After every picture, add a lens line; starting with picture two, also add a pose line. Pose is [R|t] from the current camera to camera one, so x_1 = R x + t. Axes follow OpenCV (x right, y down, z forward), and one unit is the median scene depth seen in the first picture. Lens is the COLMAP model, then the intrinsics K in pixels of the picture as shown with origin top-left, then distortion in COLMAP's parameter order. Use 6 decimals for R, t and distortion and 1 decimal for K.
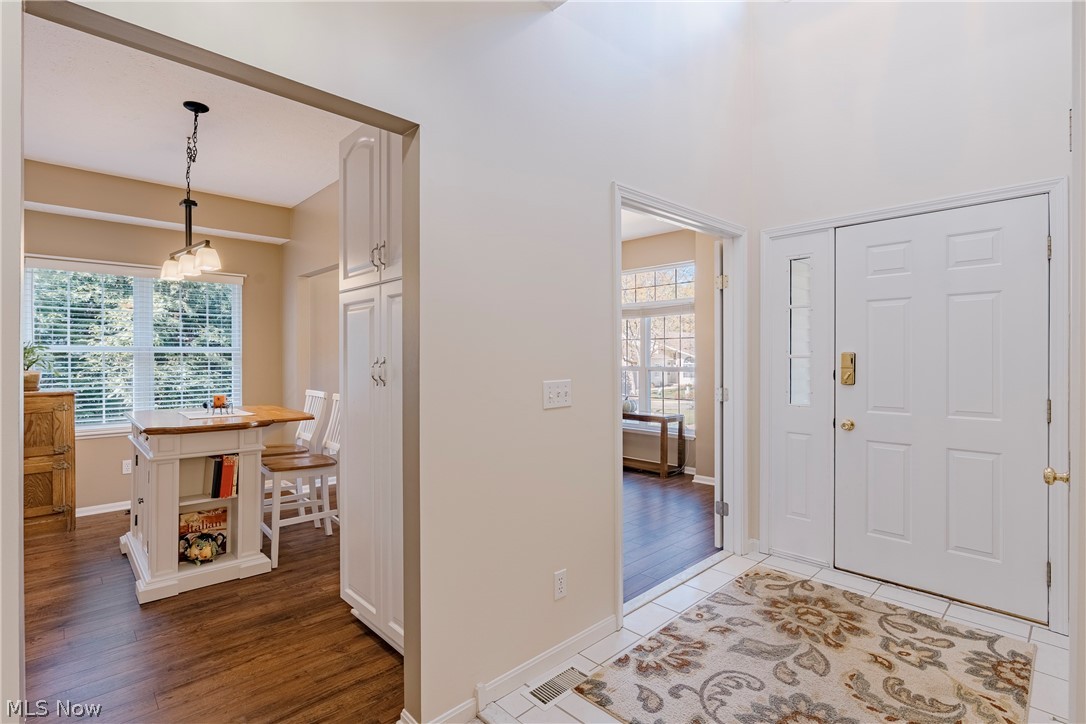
lens RADIAL K [[532.7, 0, 551.2], [0, 532.7, 360.2], [0, 0, 1]] dist [-0.012541, 0.005143]
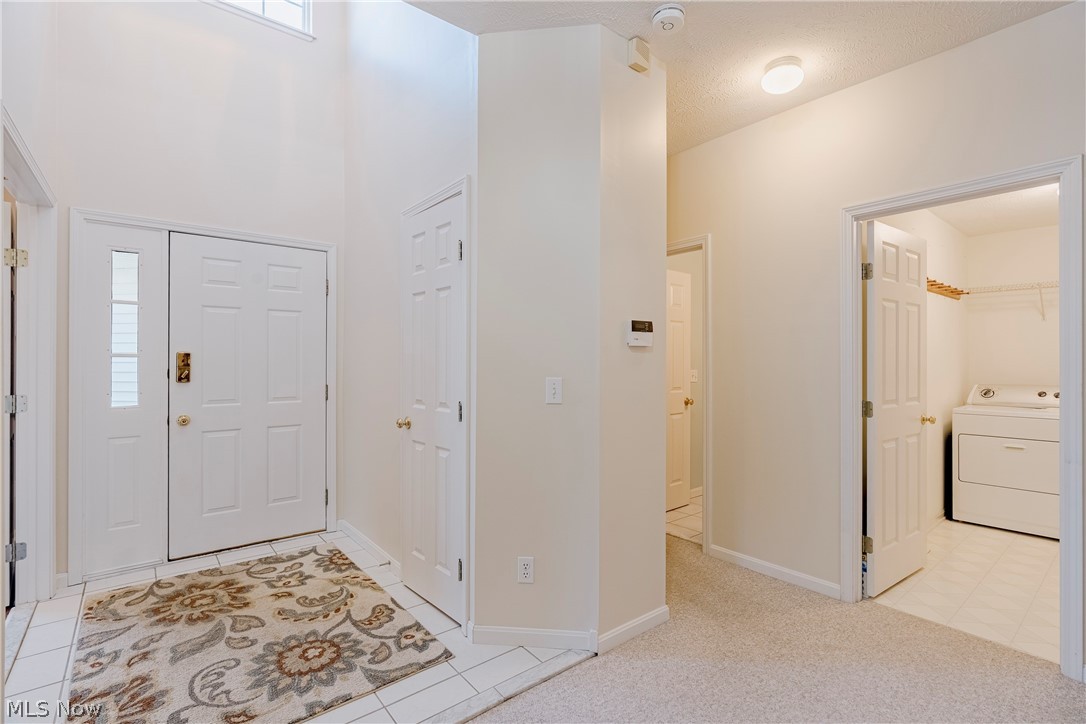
lens RADIAL K [[491.5, 0, 554.8], [0, 491.5, 360.5], [0, 0, 1]] dist [-0.010159, 0.002493]
pose [[0.057861, 0.000787, 0.998324, -0.473095], [0.003119, 0.999995, -0.000969, 0.007221], [-0.998320, 0.003170, 0.057859, 0.252647]]
